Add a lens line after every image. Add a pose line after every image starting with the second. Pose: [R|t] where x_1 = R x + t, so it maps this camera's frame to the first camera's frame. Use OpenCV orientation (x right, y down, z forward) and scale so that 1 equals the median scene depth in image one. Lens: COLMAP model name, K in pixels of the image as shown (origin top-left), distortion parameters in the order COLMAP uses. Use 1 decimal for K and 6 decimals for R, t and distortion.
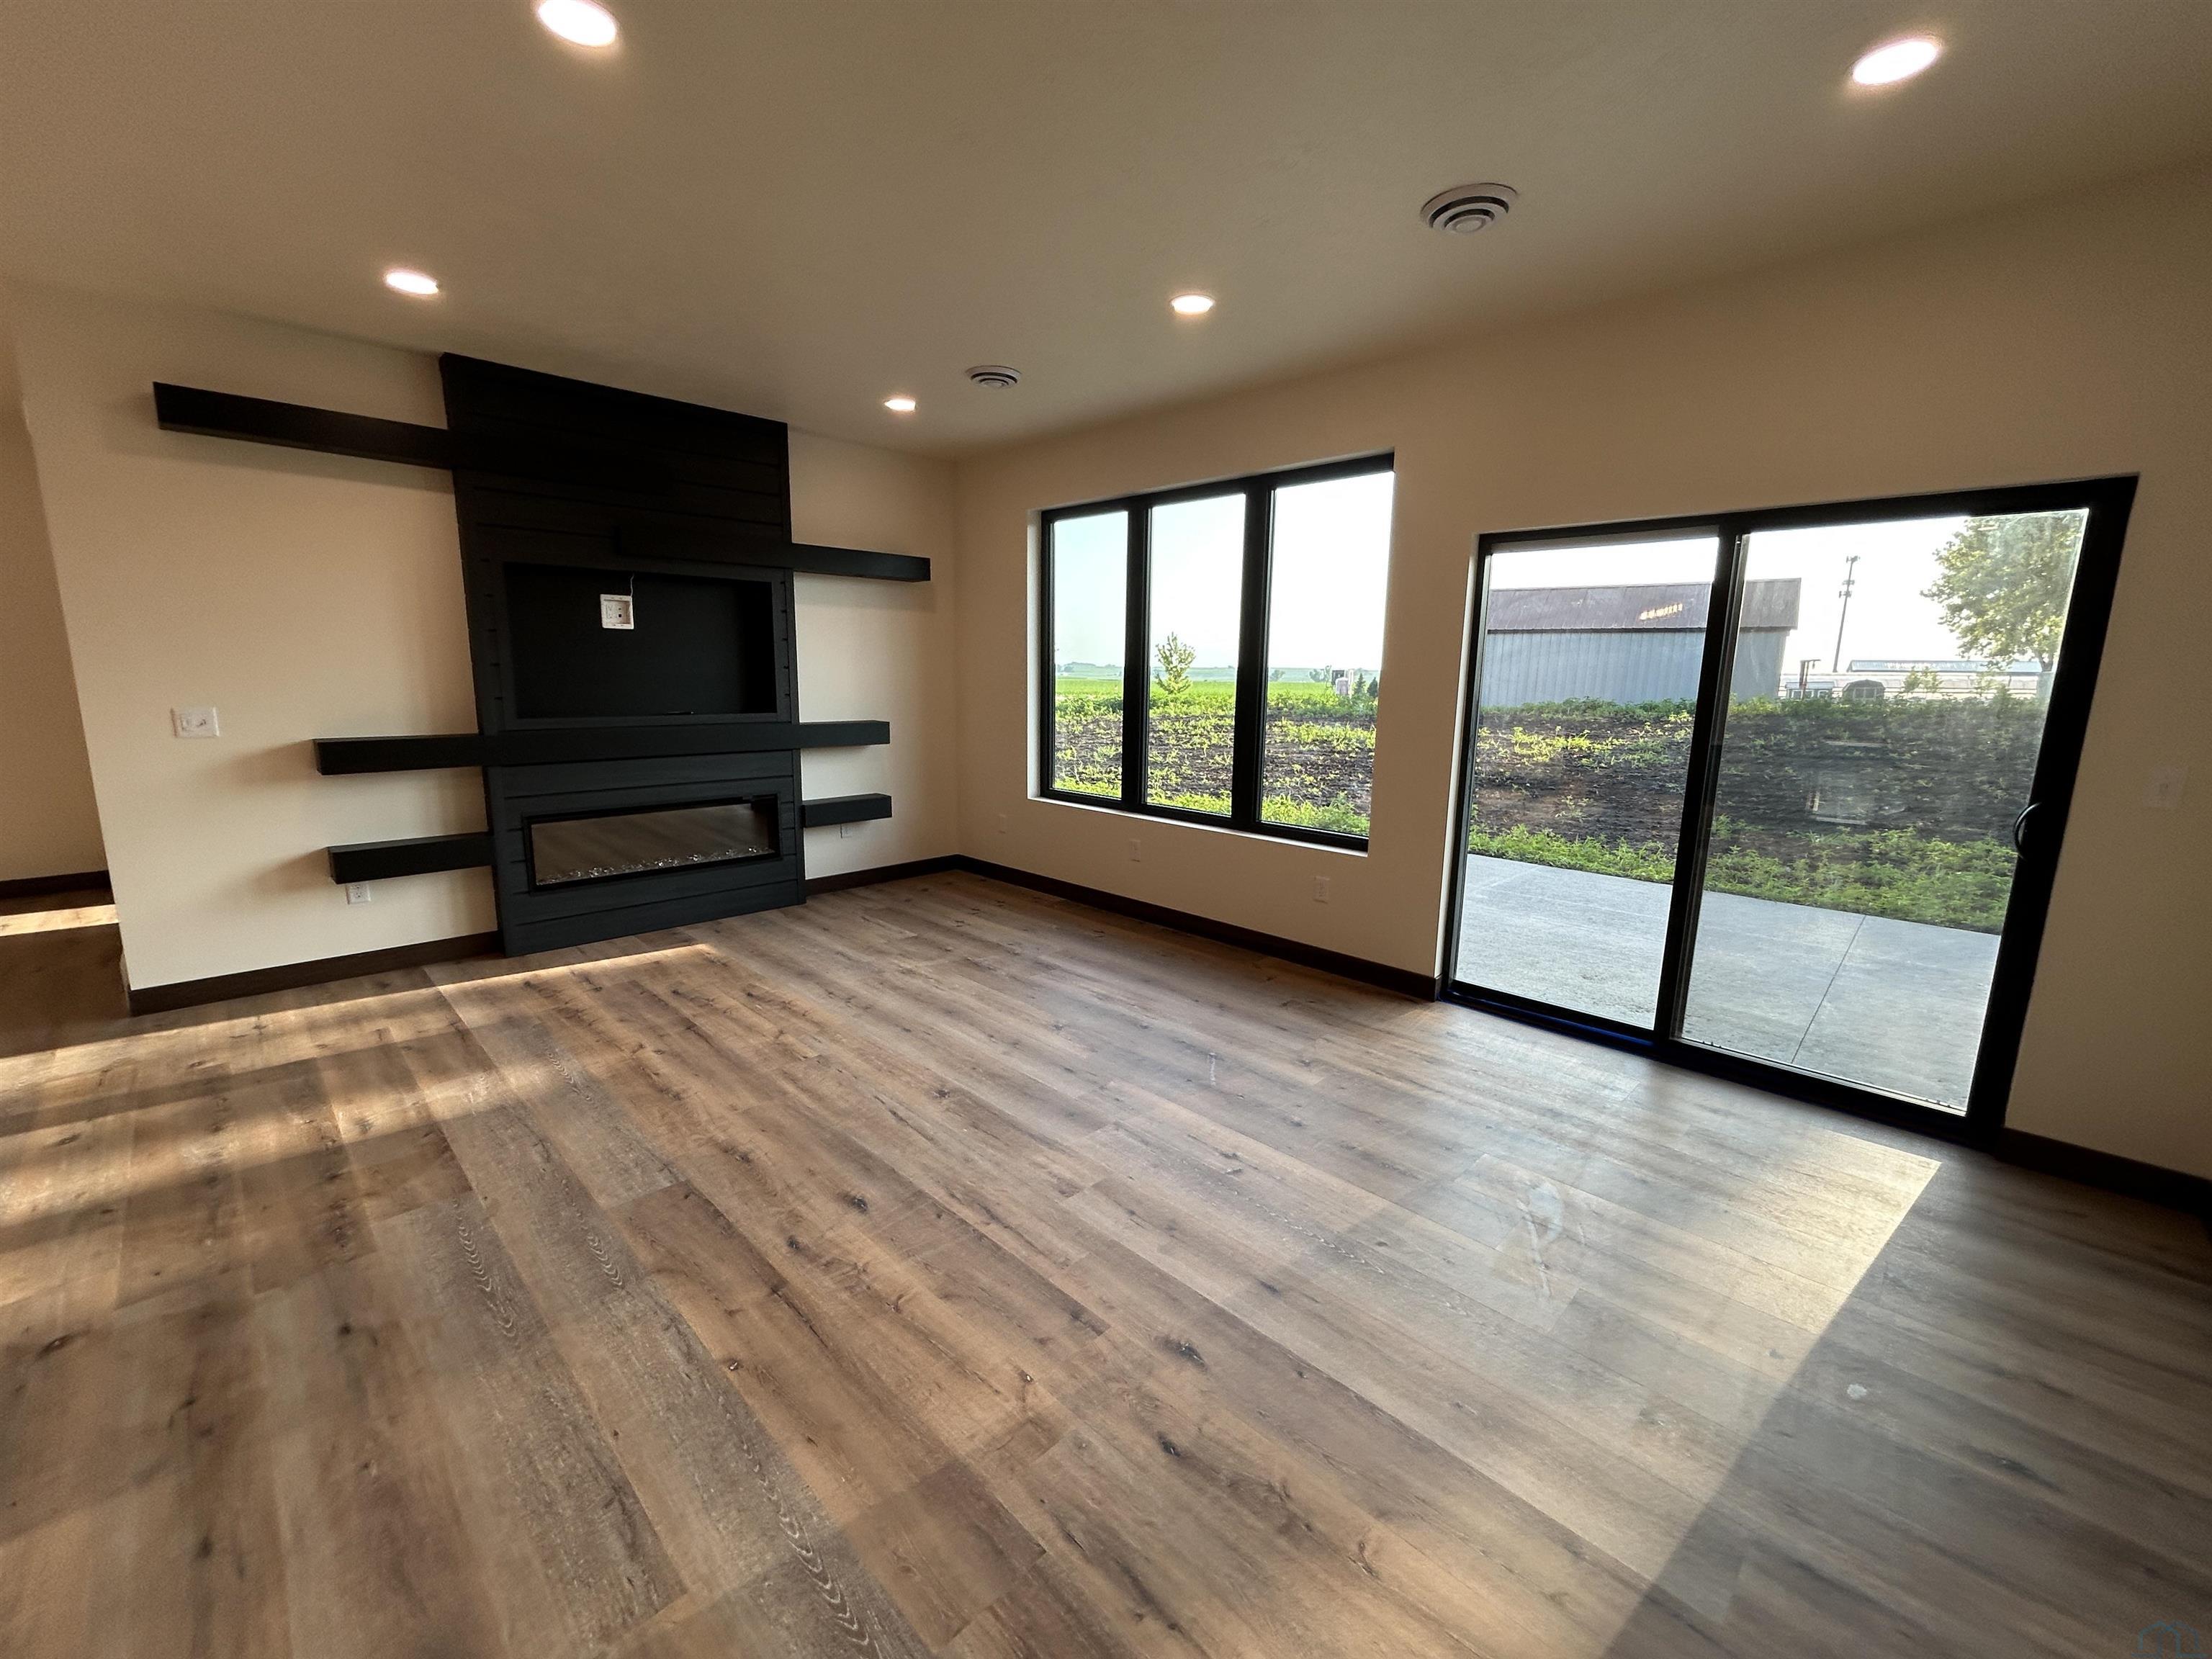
lens RADIAL K [[894.3, 0, 1100.9], [0, 894.3, 830.2], [0, 0, 1]] dist [-0.002643, 0.000465]
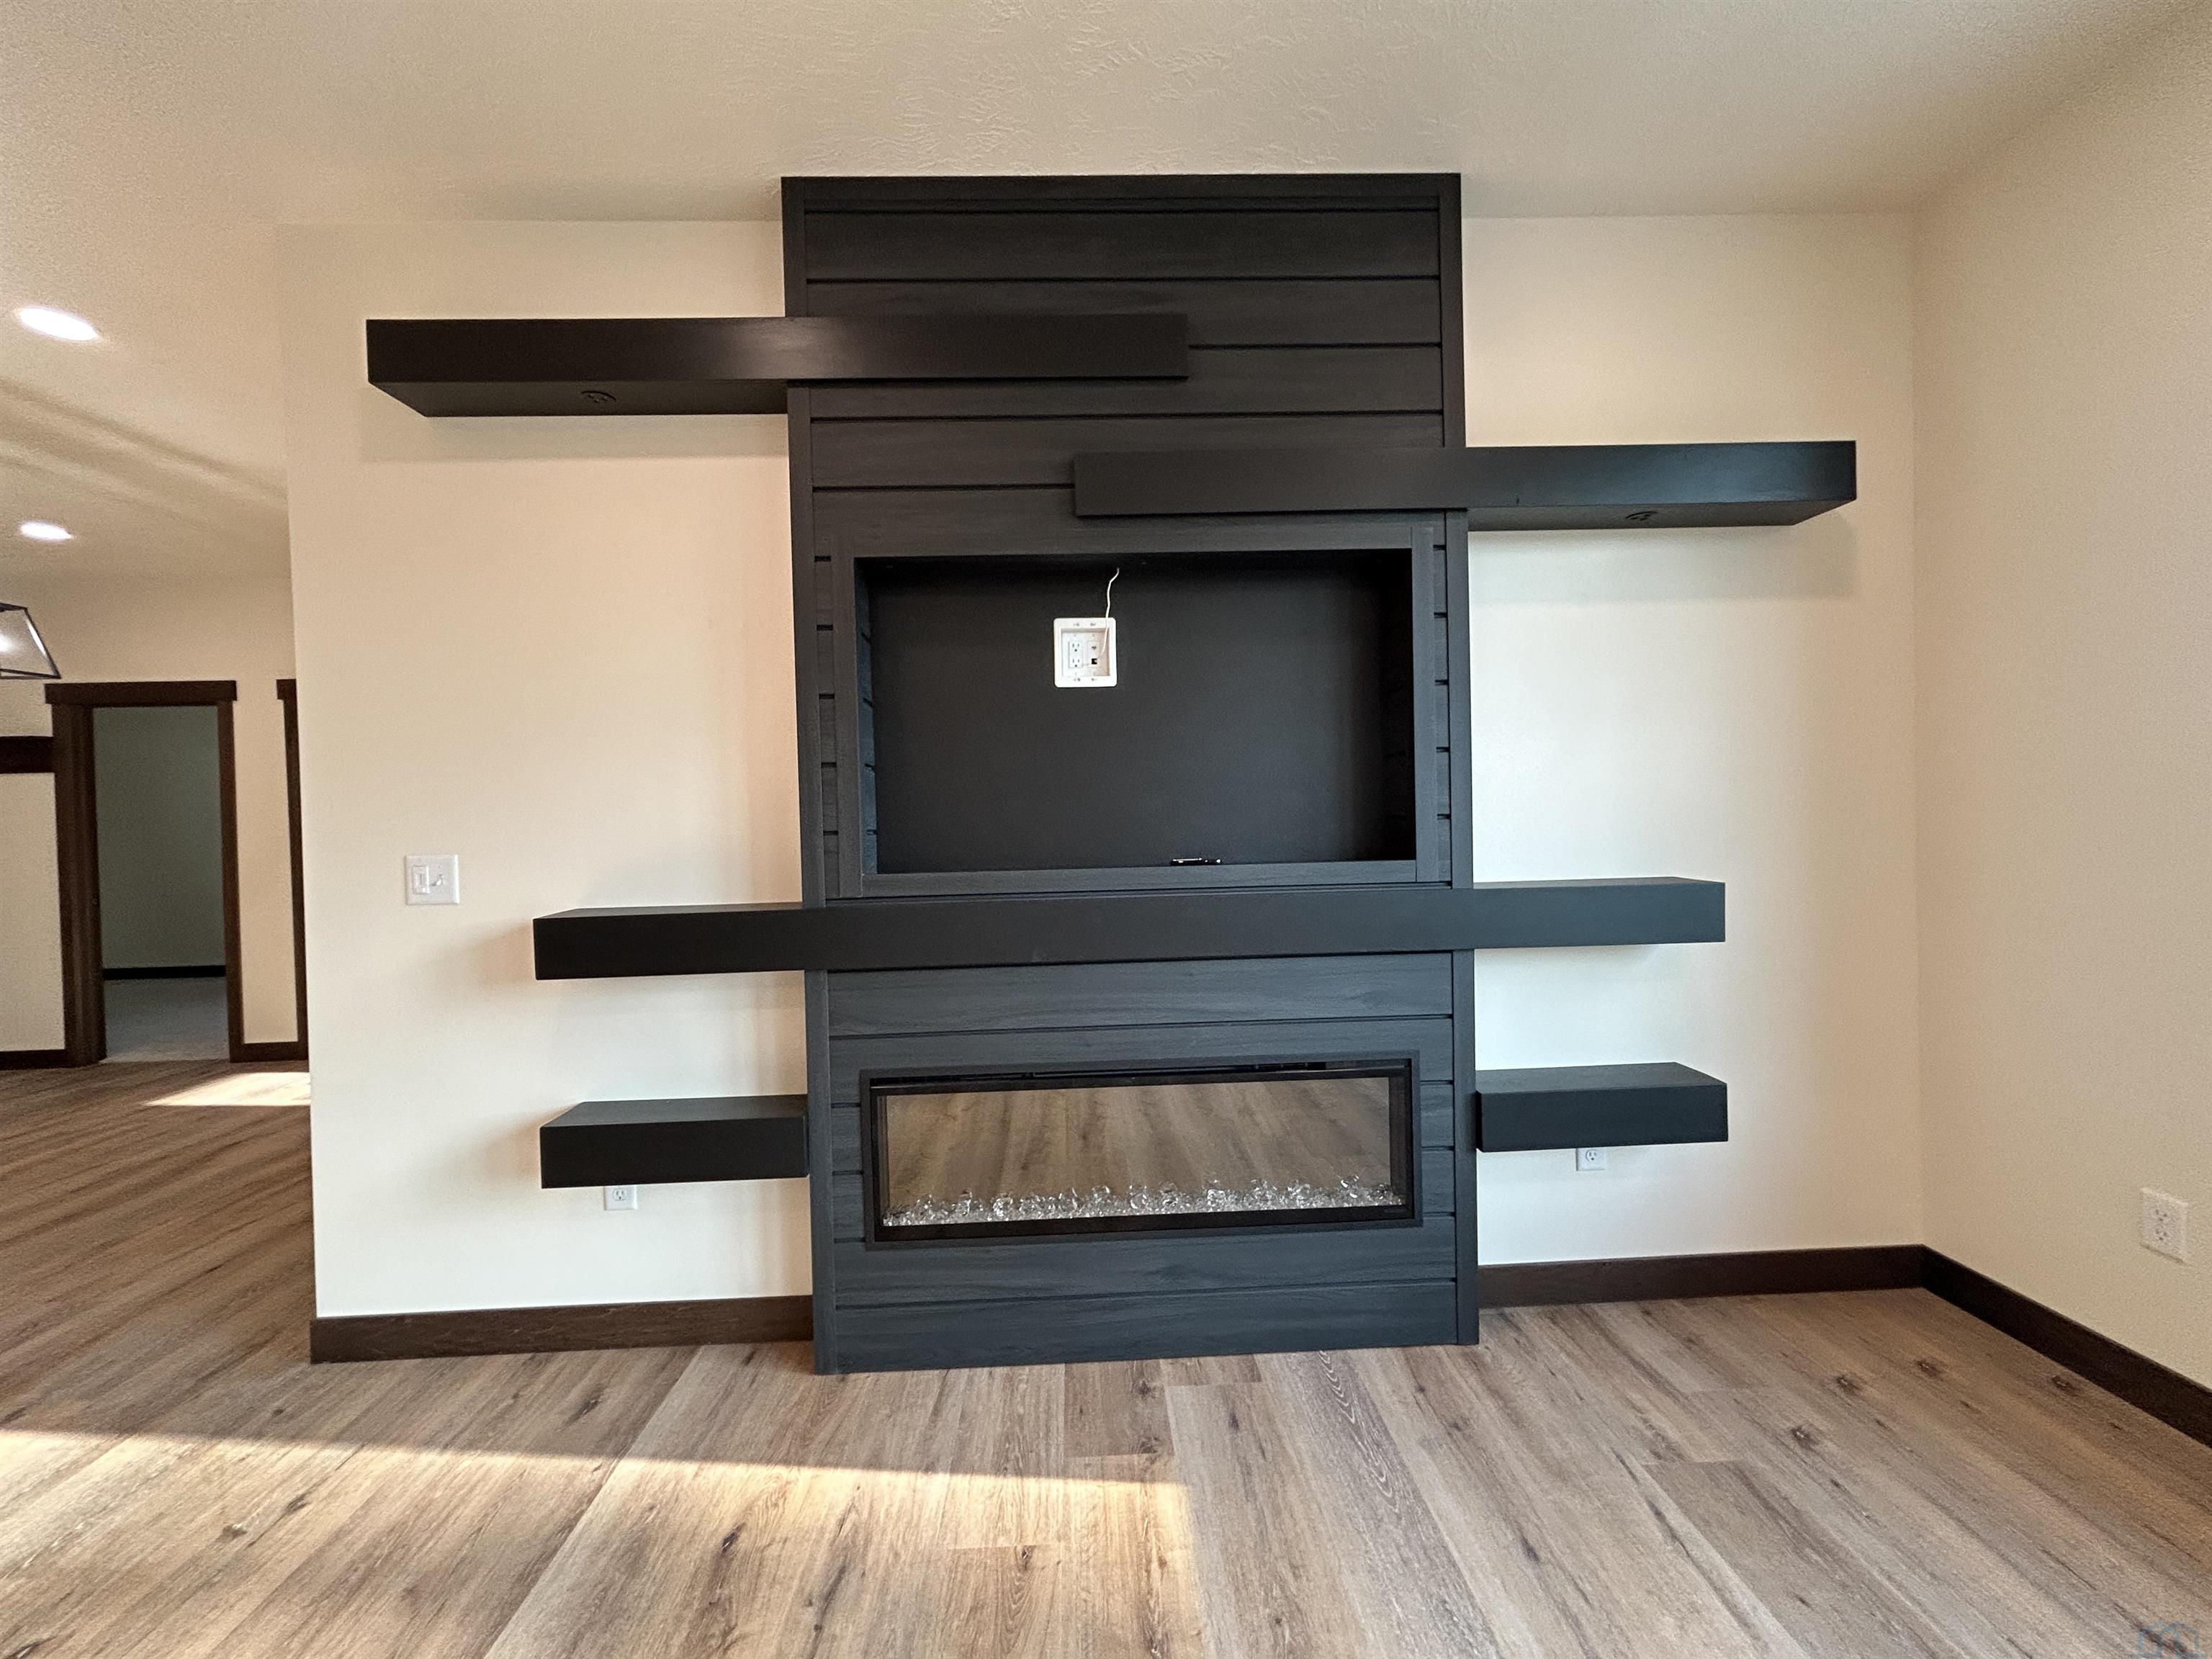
lens RADIAL K [[894.3, 0, 1099.4], [0, 894.3, 825.6], [0, 0, 1]] dist [-0.002643, 0.000465]
pose [[0.734120, -0.022931, -0.678632, -0.255321], [-0.086316, 0.988170, -0.126764, -0.110923], [0.673511, 0.151636, 0.723457, 0.805835]]
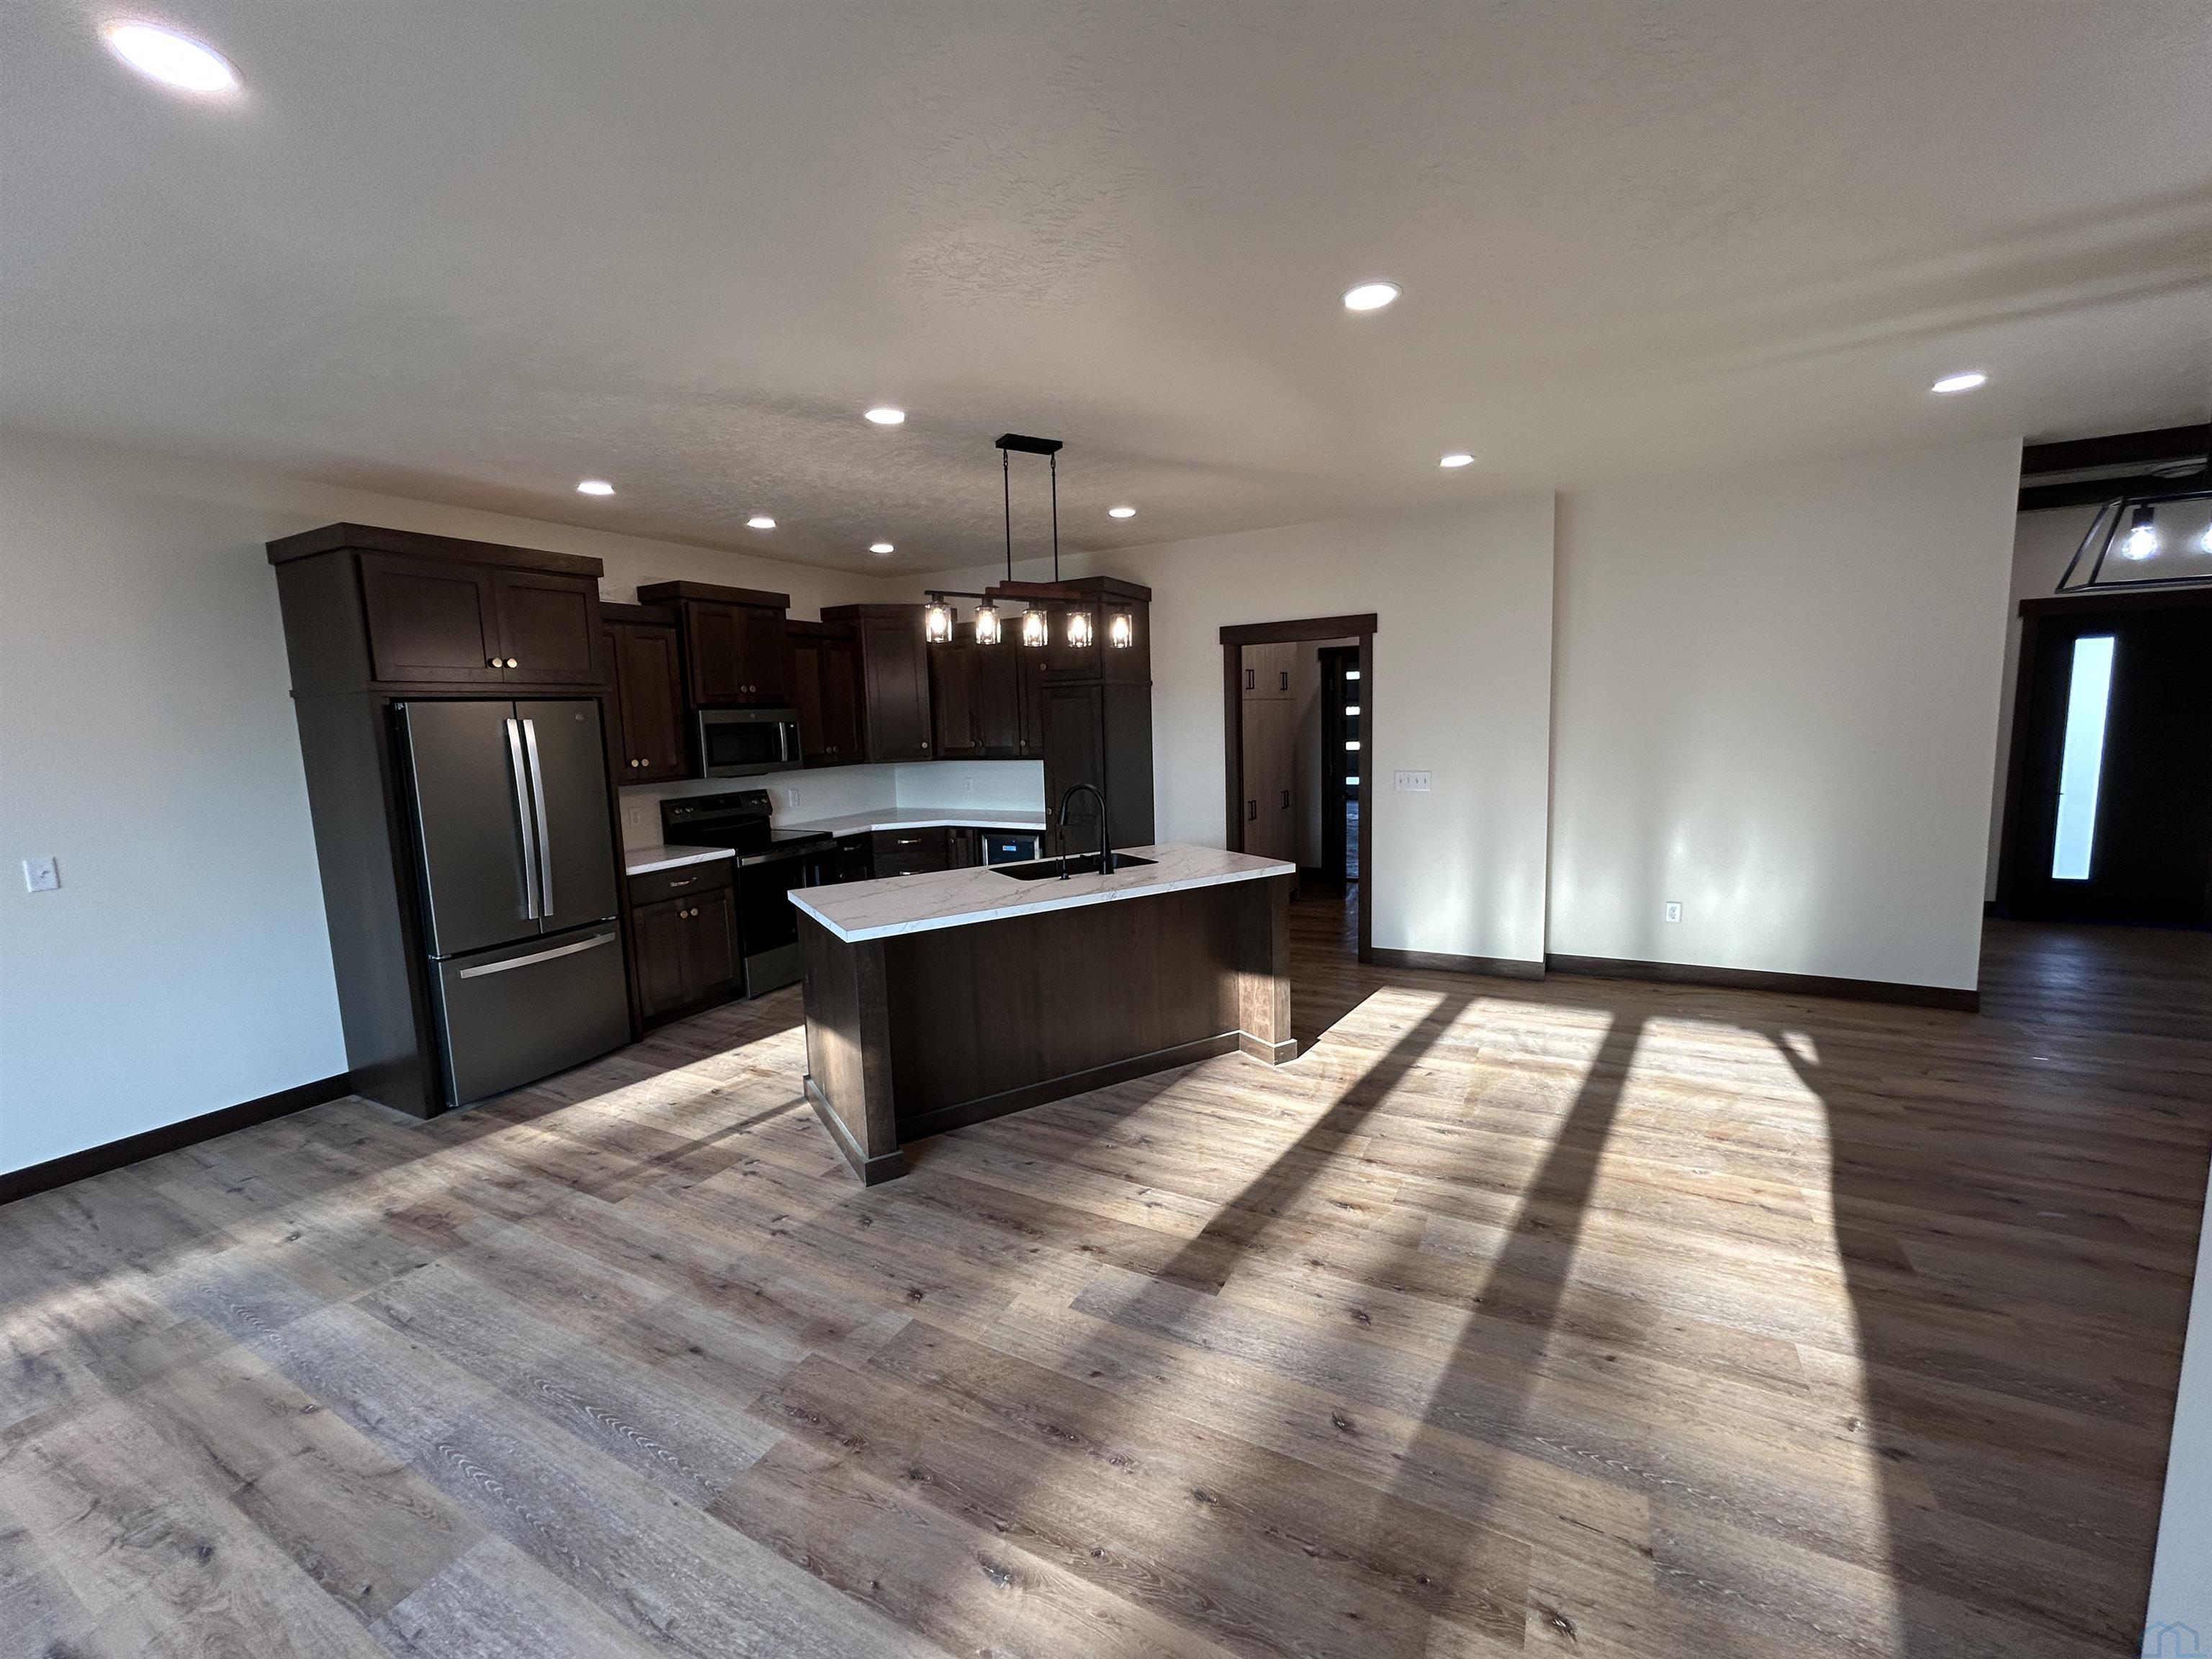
lens RADIAL K [[894.3, 0, 1111.1], [0, 894.3, 819.6], [0, 0, 1]] dist [-0.002643, 0.000465]
pose [[-0.956481, 0.050179, -0.287446, -0.546824], [-0.034879, 0.958378, 0.283364, -0.250497], [0.289701, 0.281059, -0.914920, 1.053653]]
